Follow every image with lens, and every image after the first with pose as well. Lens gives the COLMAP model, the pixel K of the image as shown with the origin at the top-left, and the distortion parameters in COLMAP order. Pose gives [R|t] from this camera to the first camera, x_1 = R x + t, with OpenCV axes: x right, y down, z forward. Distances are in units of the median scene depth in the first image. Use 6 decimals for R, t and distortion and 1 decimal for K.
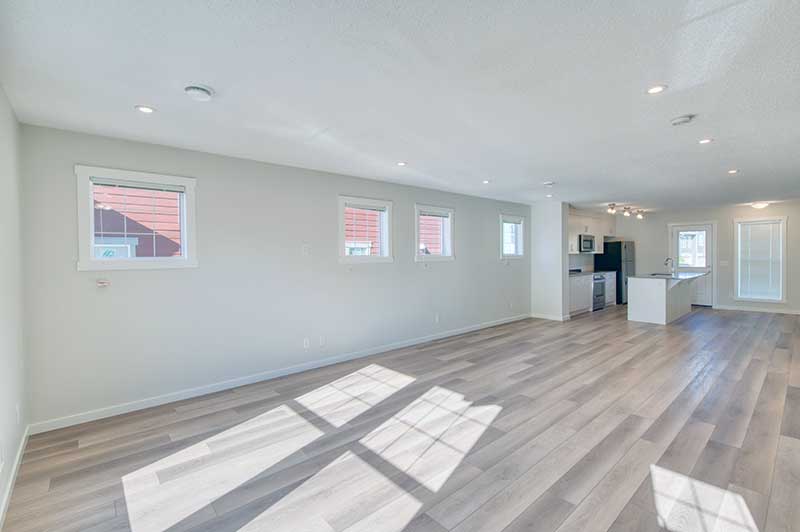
lens RADIAL K [[364.1, 0, 398.3], [0, 364.1, 255.8], [0, 0, 1]] dist [-0.005220, -0.000994]
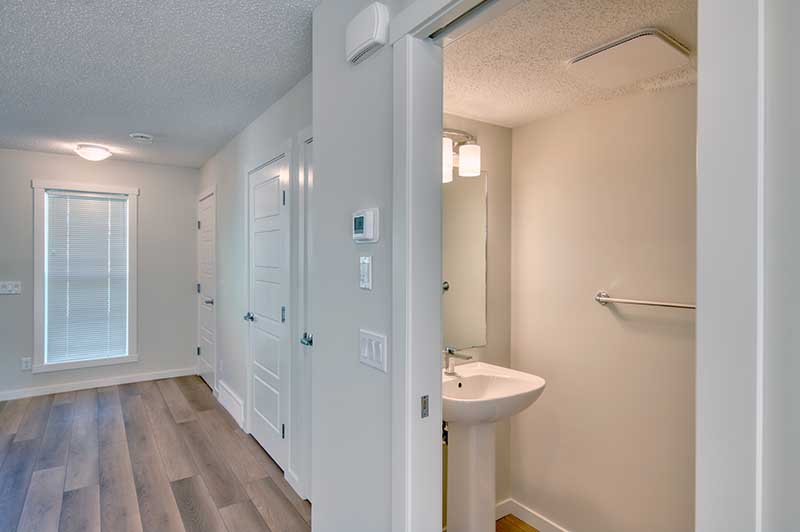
lens RADIAL K [[439.4, 0, 405.0], [0, 439.4, 263.0], [0, 0, 1]] dist [0.006536, 0.000463]
pose [[0.097479, 0.005723, 0.995221, 1.019292], [0.006079, 0.999961, -0.006345, 0.001403], [-0.995219, 0.006669, 0.097440, 1.159090]]
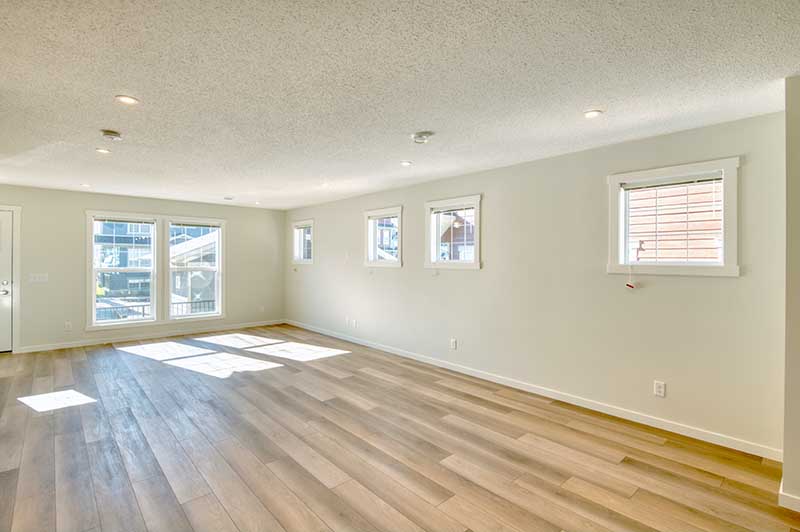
lens RADIAL K [[383.5, 0, 398.2], [0, 383.5, 256.2], [0, 0, 1]] dist [-0.001612, -0.000726]
pose [[0.014723, 0.001980, -0.999890, 1.437145], [-0.010194, 0.999946, 0.001830, -0.020284], [0.999840, 0.010165, 0.014742, 1.367963]]
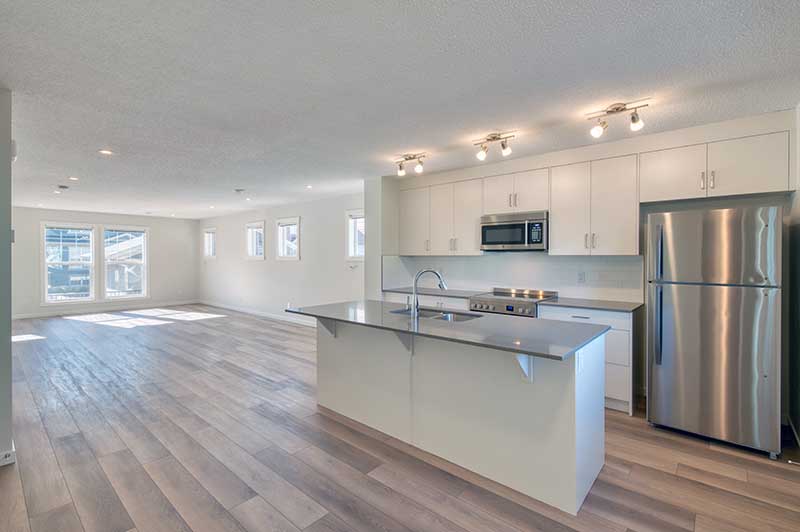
lens RADIAL K [[364.1, 0, 398.3], [0, 364.1, 255.8], [0, 0, 1]] dist [-0.005220, -0.000994]
pose [[0.139552, 0.007890, -0.990183, 2.236225], [-0.006543, 0.999954, 0.007046, -0.021256], [0.990193, 0.005495, 0.139597, 1.891627]]
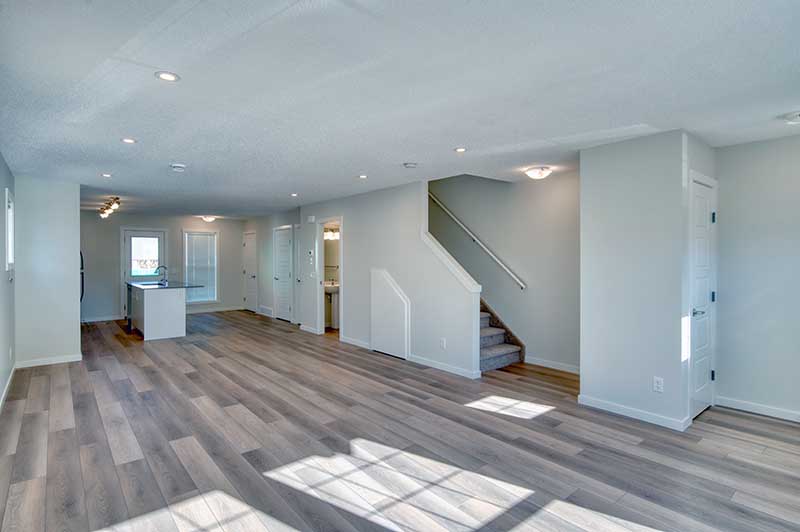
lens RADIAL K [[413.4, 0, 400.0], [0, 413.4, 266.0], [0, 0, 1]] dist [0.000870, -0.000069]
pose [[0.018750, -0.012934, 0.999741, -0.597981], [0.009732, 0.999871, 0.012753, -0.002574], [-0.999777, 0.009490, 0.018874, 0.758891]]
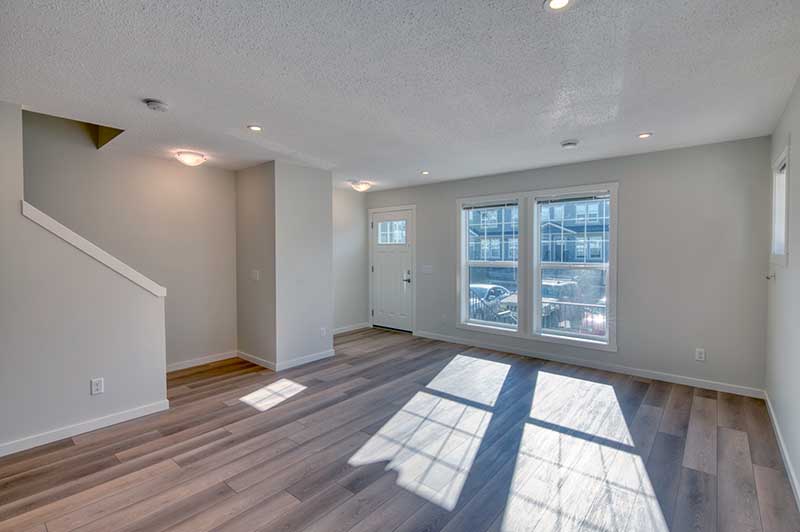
lens RADIAL K [[374.2, 0, 403.4], [0, 374.2, 263.8], [0, 0, 1]] dist [0.000110, -0.000150]
pose [[-0.986682, 0.018286, -0.161630, 0.253280], [0.011231, 0.998948, 0.044454, -0.011953], [0.162273, 0.042047, -0.985850, 1.504535]]
